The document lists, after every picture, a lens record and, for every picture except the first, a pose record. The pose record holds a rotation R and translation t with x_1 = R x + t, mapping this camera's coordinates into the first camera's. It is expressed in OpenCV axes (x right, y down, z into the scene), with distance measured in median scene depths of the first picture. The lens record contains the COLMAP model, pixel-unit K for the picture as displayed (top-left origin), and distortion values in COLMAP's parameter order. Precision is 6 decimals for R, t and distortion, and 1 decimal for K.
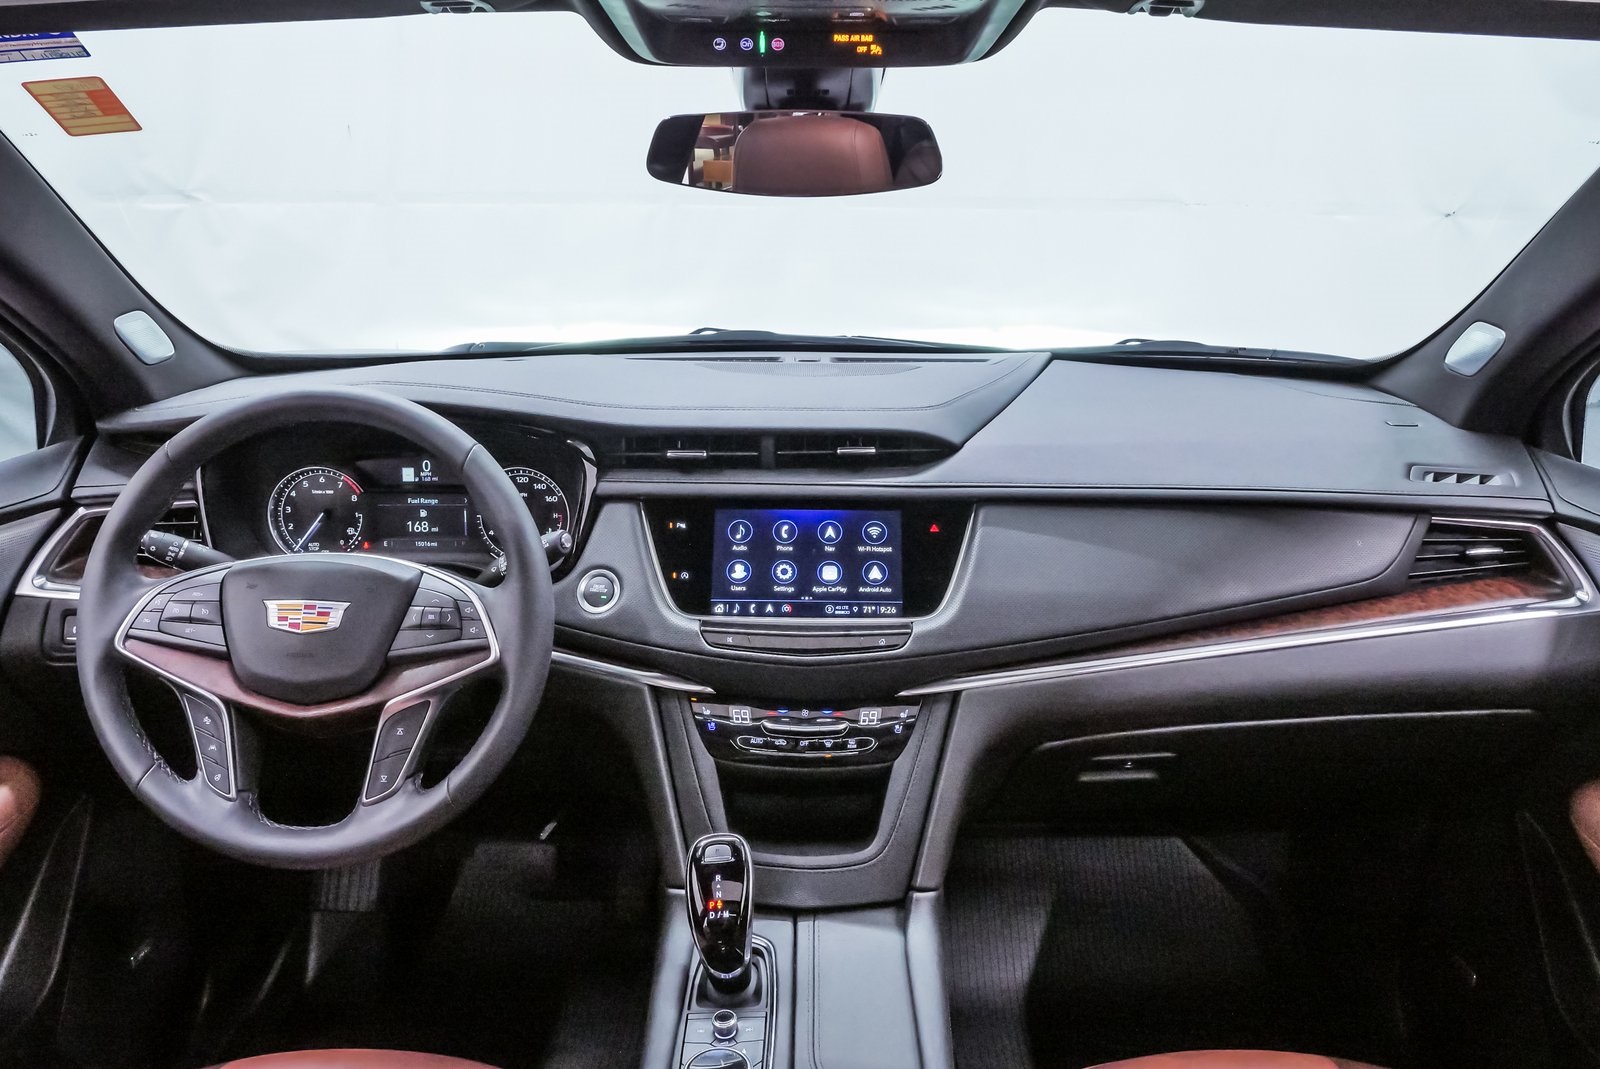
lens RADIAL K [[1165.0, 0, 800.0], [0, 1165.0, 534.5], [0, 0, 1]] dist [-0.063701, 0.046839]
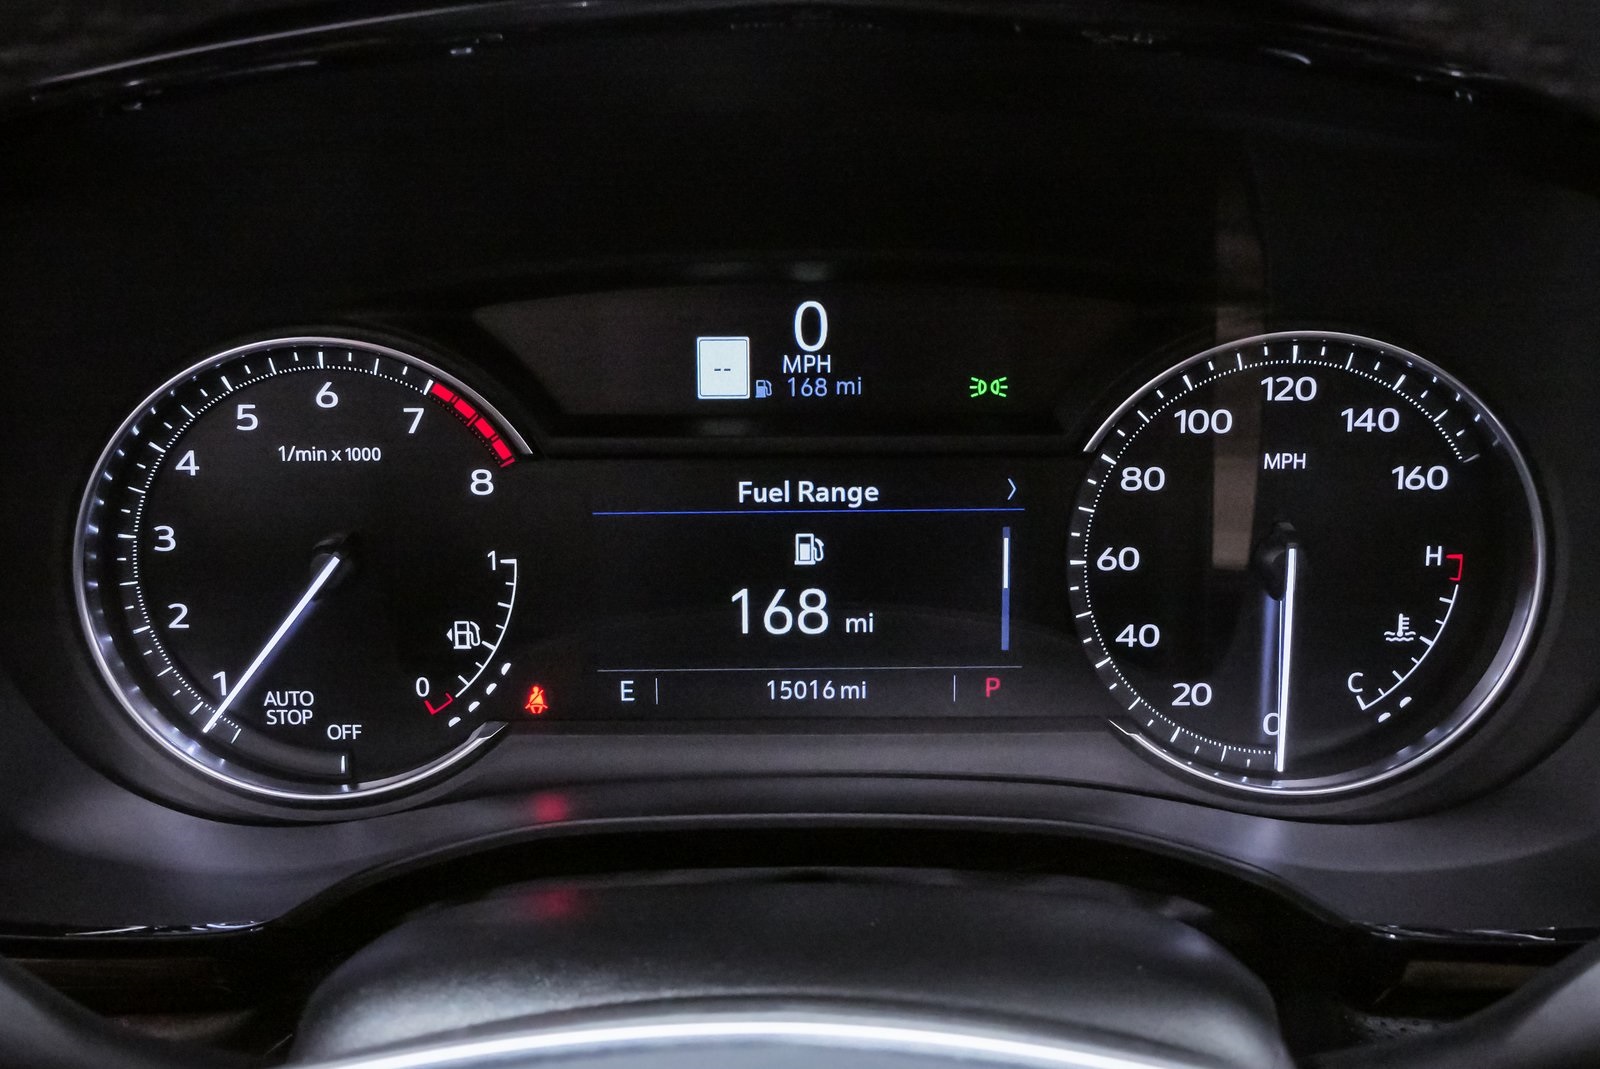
lens RADIAL K [[1639.4, 0, 800.0], [0, 1639.4, 534.5], [0, 0, 1]] dist [-0.007338, -0.009754]
pose [[0.999940, -0.009499, -0.005405, -0.376642], [0.009751, 0.998762, 0.048788, -0.041556], [0.004935, -0.048838, 0.998795, 0.809083]]
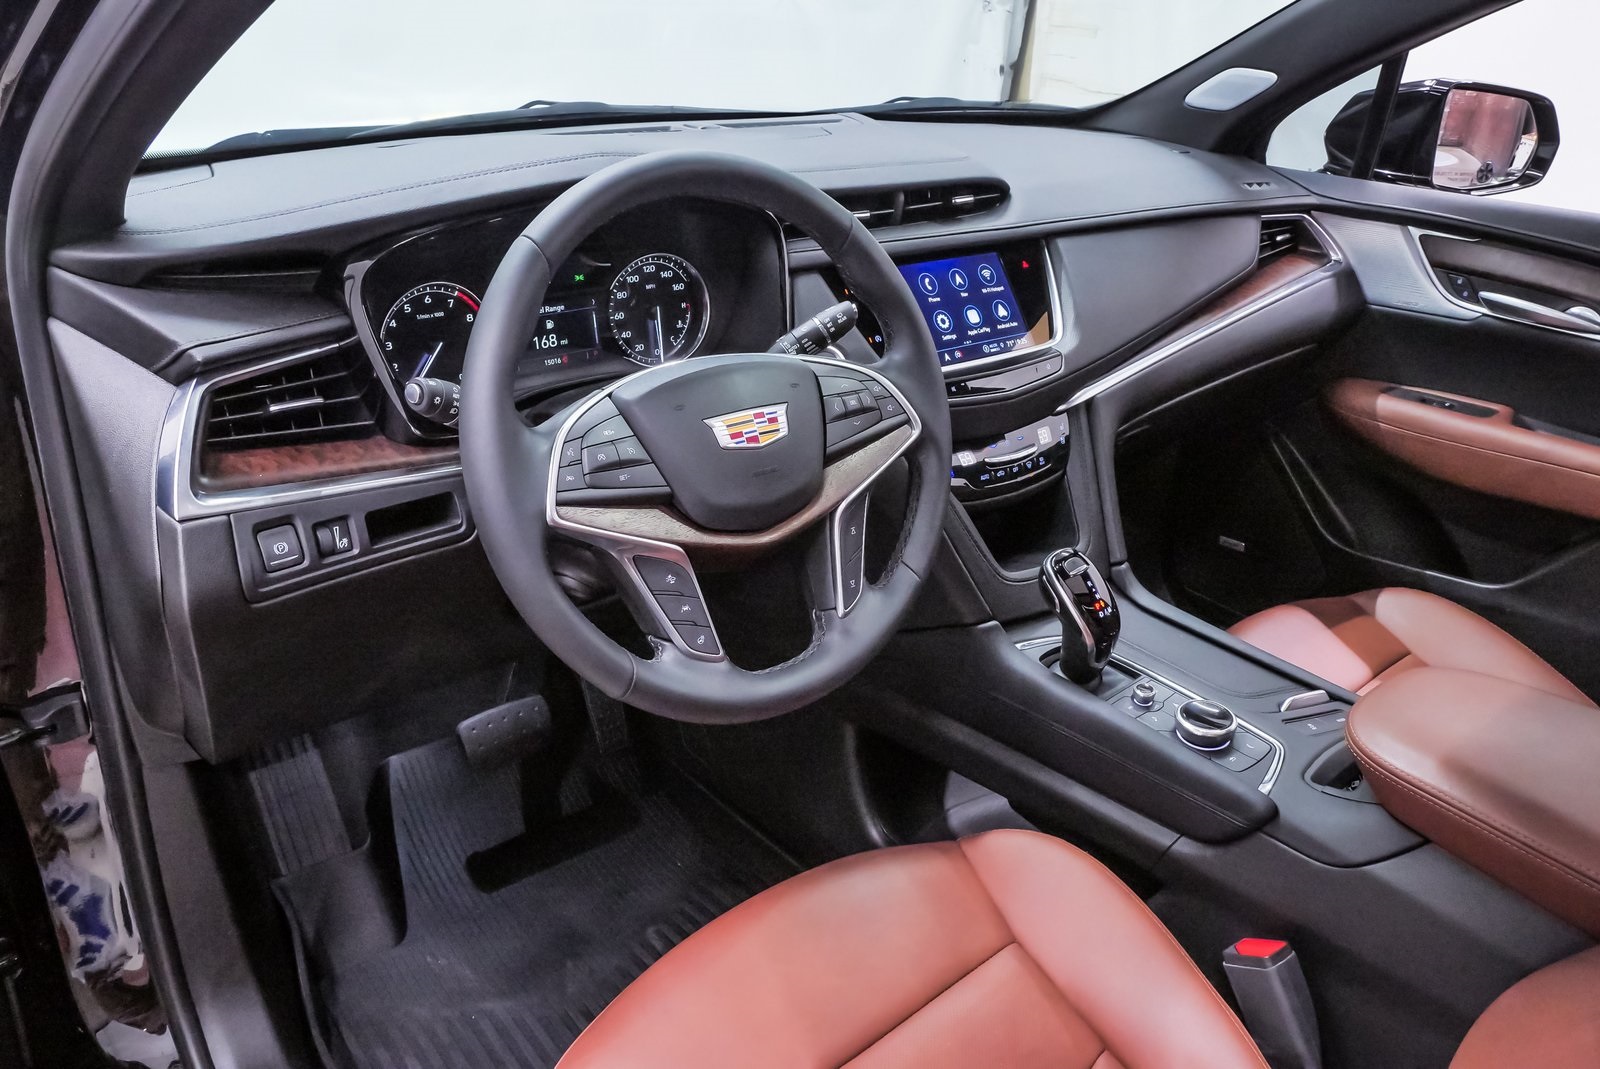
lens RADIAL K [[1165.0, 0, 800.0], [0, 1165.0, 534.5], [0, 0, 1]] dist [-0.063701, 0.046839]
pose [[0.766390, -0.251208, 0.591219, -0.828045], [0.149748, 0.964874, 0.215857, -0.029523], [-0.624677, -0.076897, 0.777088, 0.271835]]
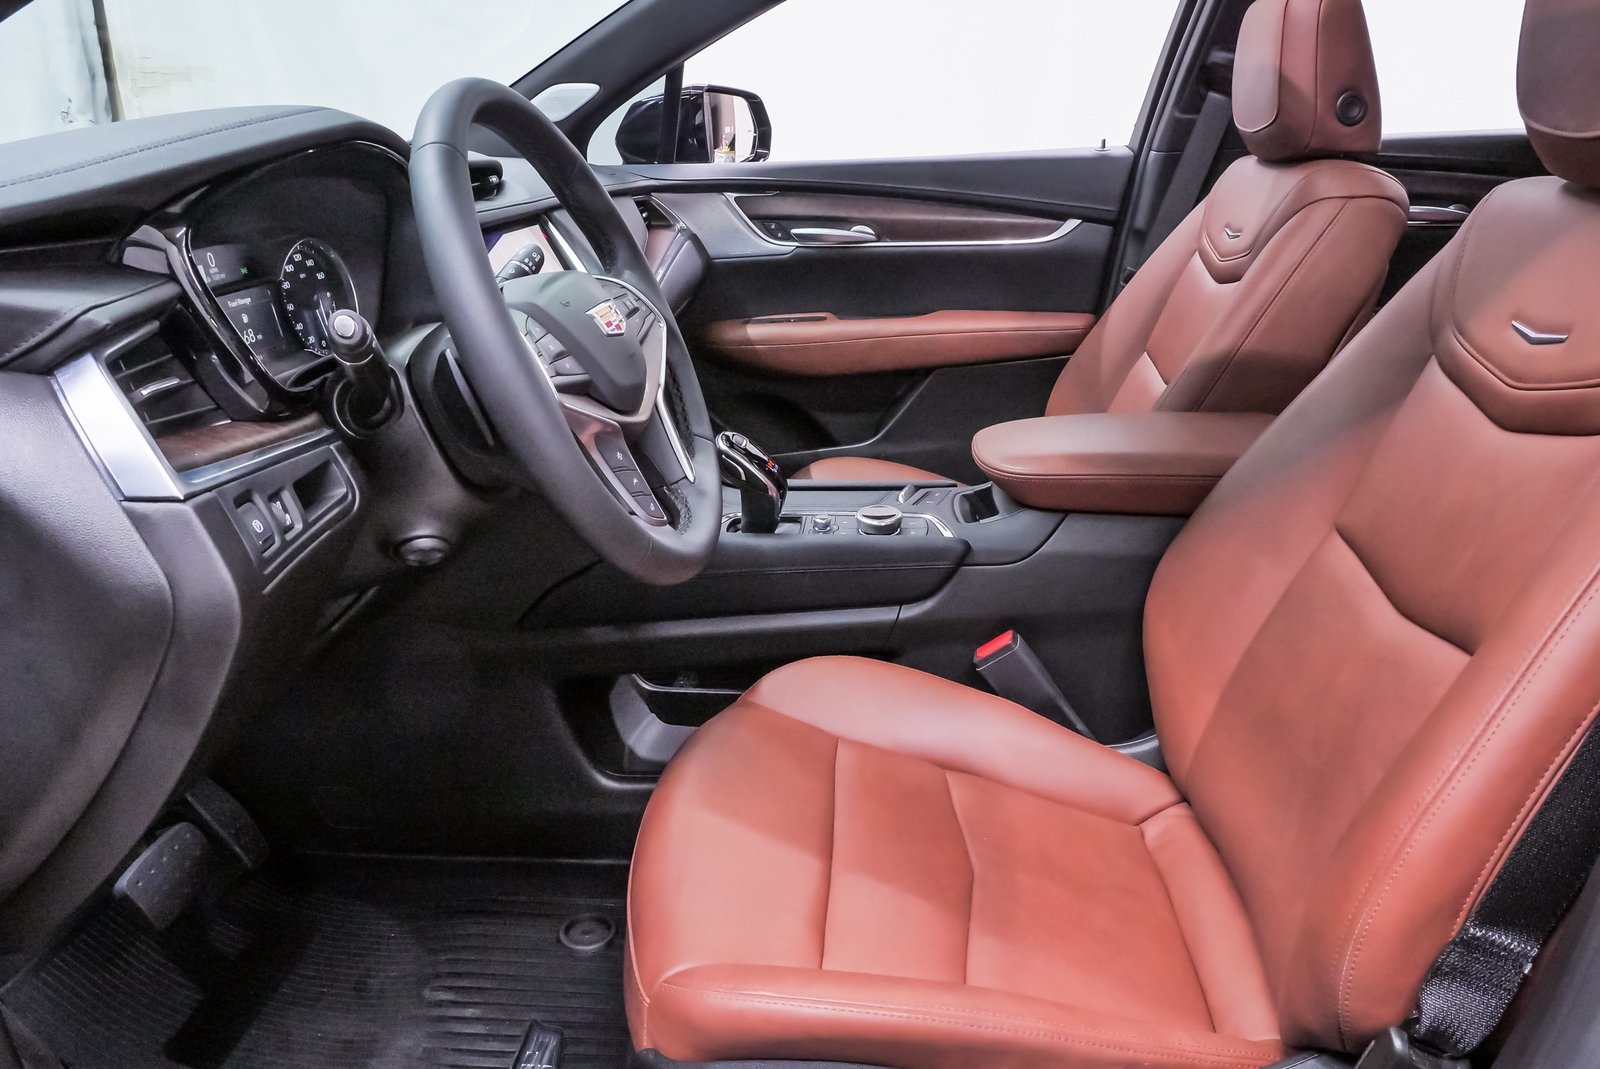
lens RADIAL K [[1153.6, 0, 776.4], [0, 1153.6, 538.4], [0, 0, 1]] dist [-0.046958, 0.009691]
pose [[0.099253, -0.345154, 0.933283, -1.195886], [0.310942, 0.901704, 0.300407, -0.005301], [-0.945232, 0.260380, 0.196820, 0.654231]]
